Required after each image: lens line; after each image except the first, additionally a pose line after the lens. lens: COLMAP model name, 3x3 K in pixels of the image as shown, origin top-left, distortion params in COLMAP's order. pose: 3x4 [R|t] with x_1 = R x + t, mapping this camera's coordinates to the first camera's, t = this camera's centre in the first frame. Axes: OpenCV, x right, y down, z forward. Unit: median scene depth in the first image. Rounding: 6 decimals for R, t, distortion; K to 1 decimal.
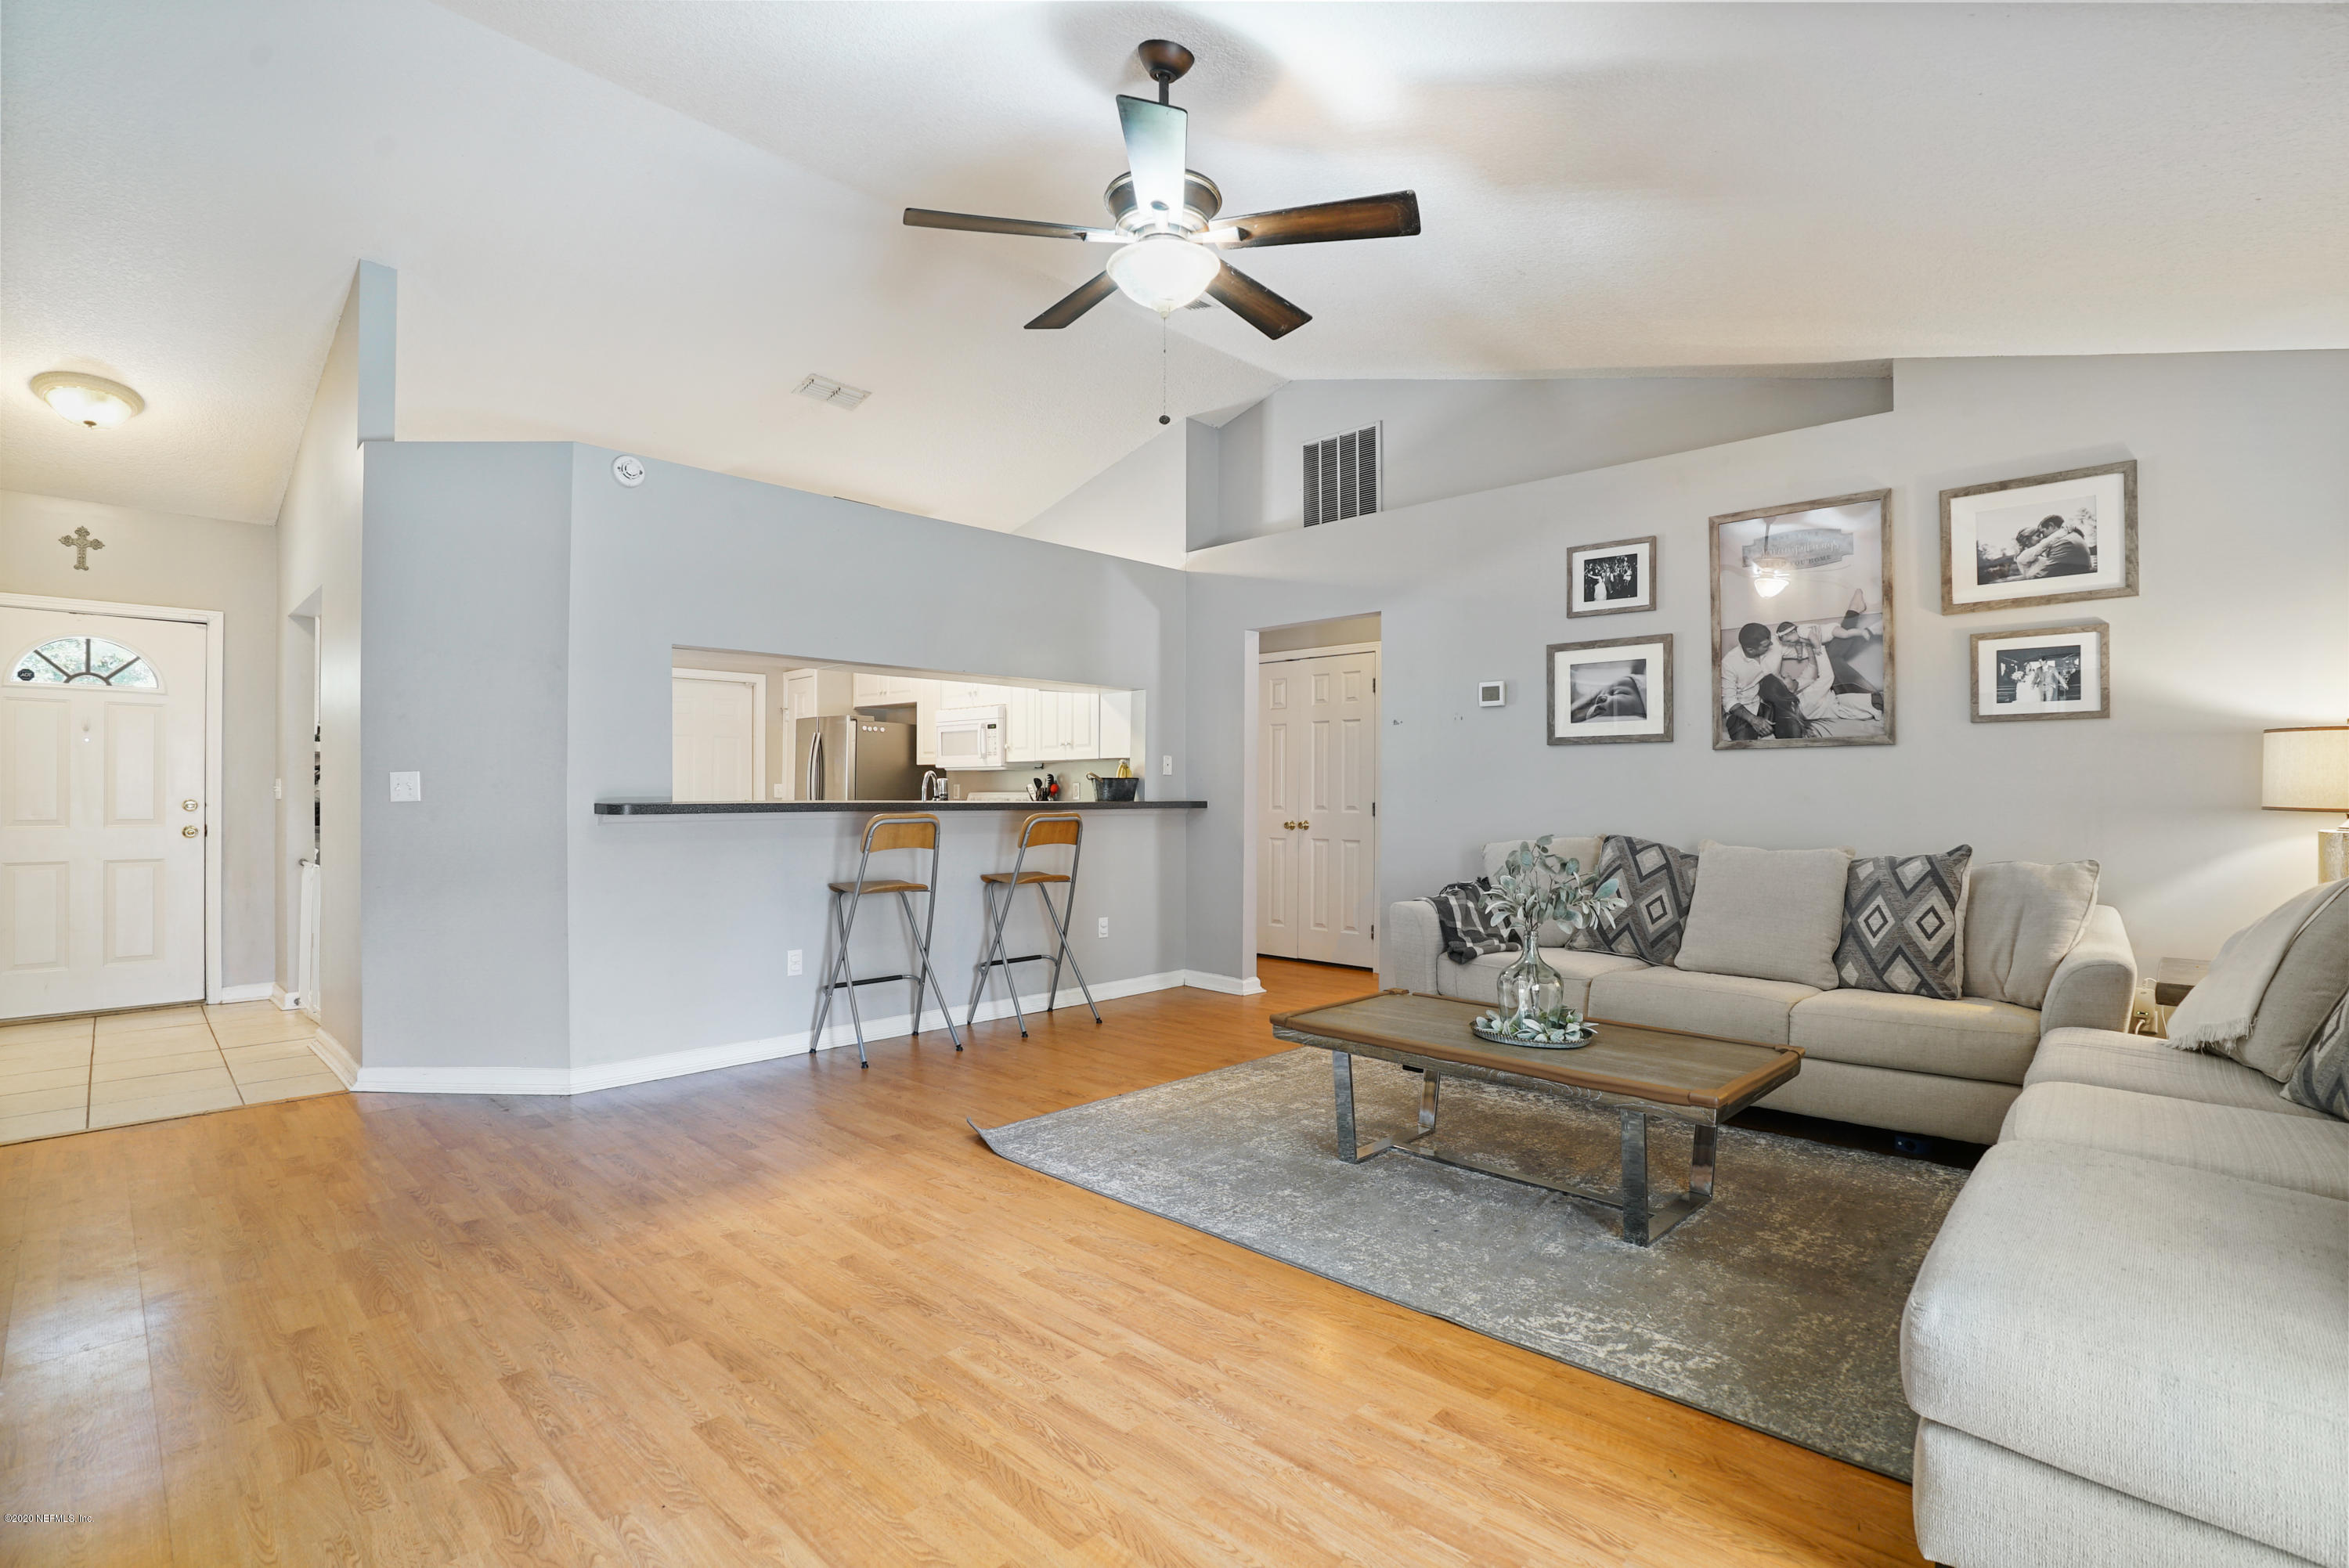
lens RADIAL K [[1091.9, 0, 1180.8], [0, 1091.9, 797.2], [0, 0, 1]] dist [-0.076508, 0.032408]
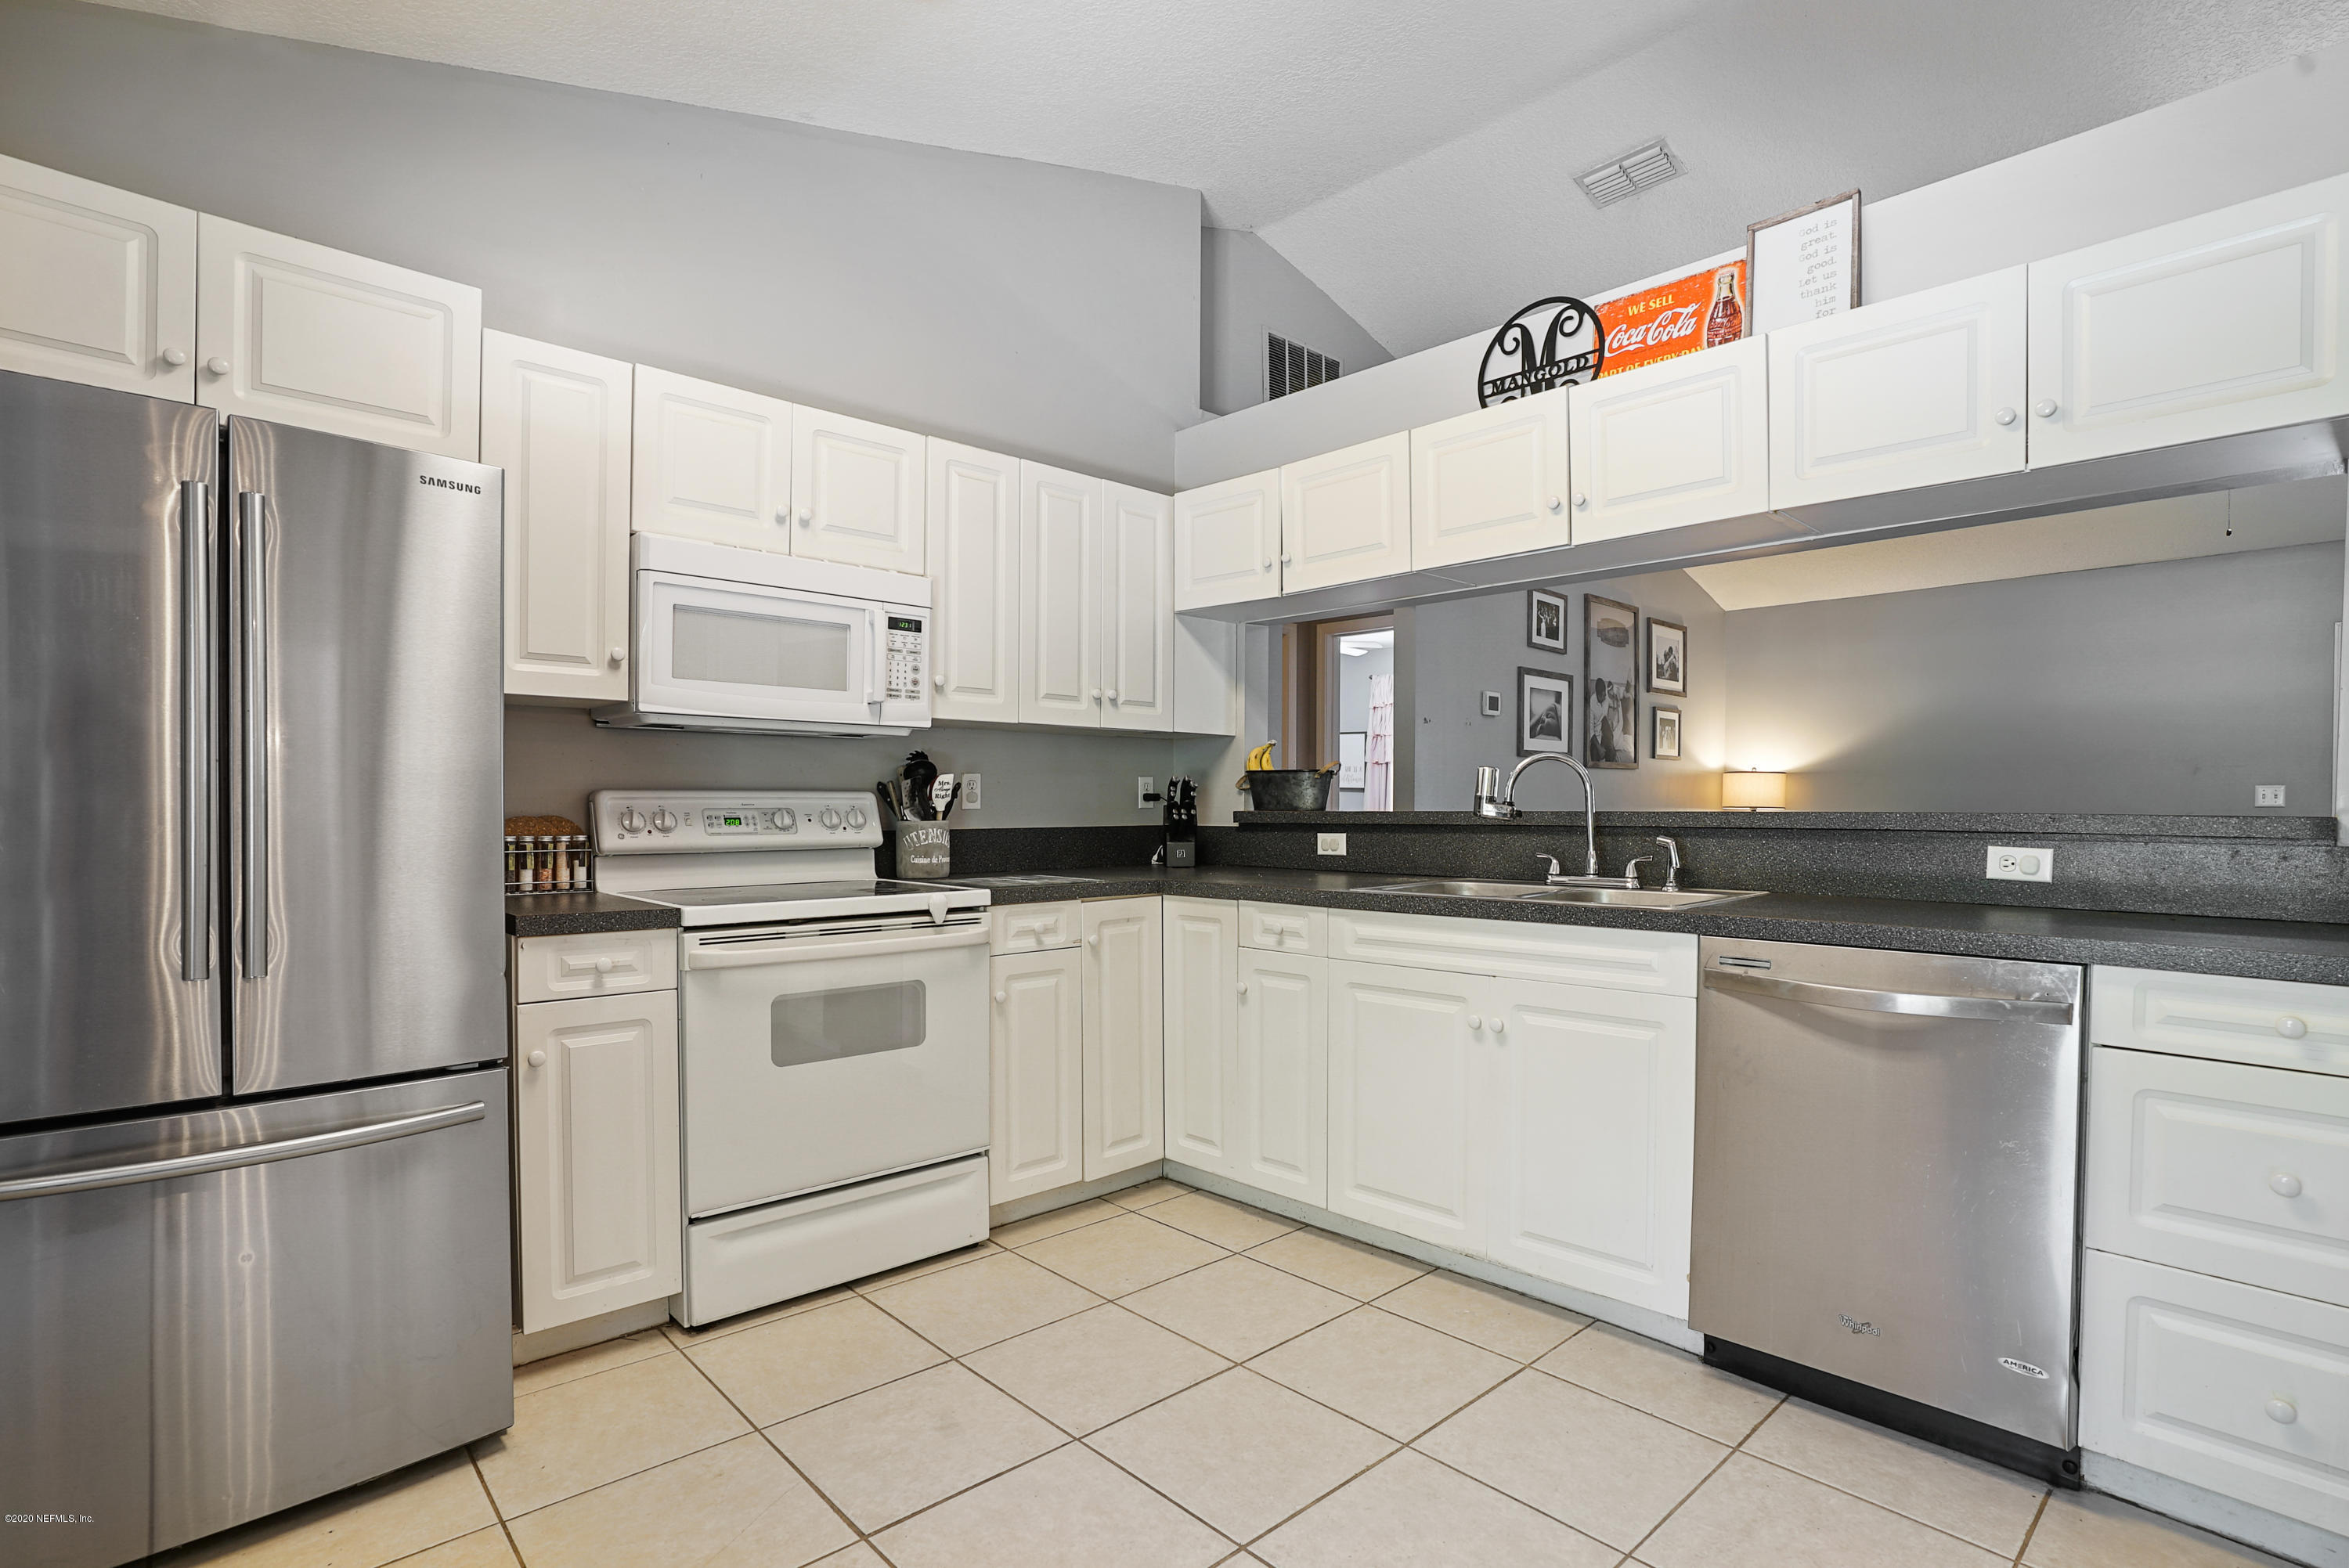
lens RADIAL K [[1131.0, 0, 1178.2], [0, 1131.0, 817.1], [0, 0, 1]] dist [-0.039015, 0.000268]
pose [[0.050662, -0.014457, 0.998611, -1.043692], [-0.001233, 0.999894, 0.014538, -0.001367], [-0.998715, -0.001968, 0.050638, 1.595734]]
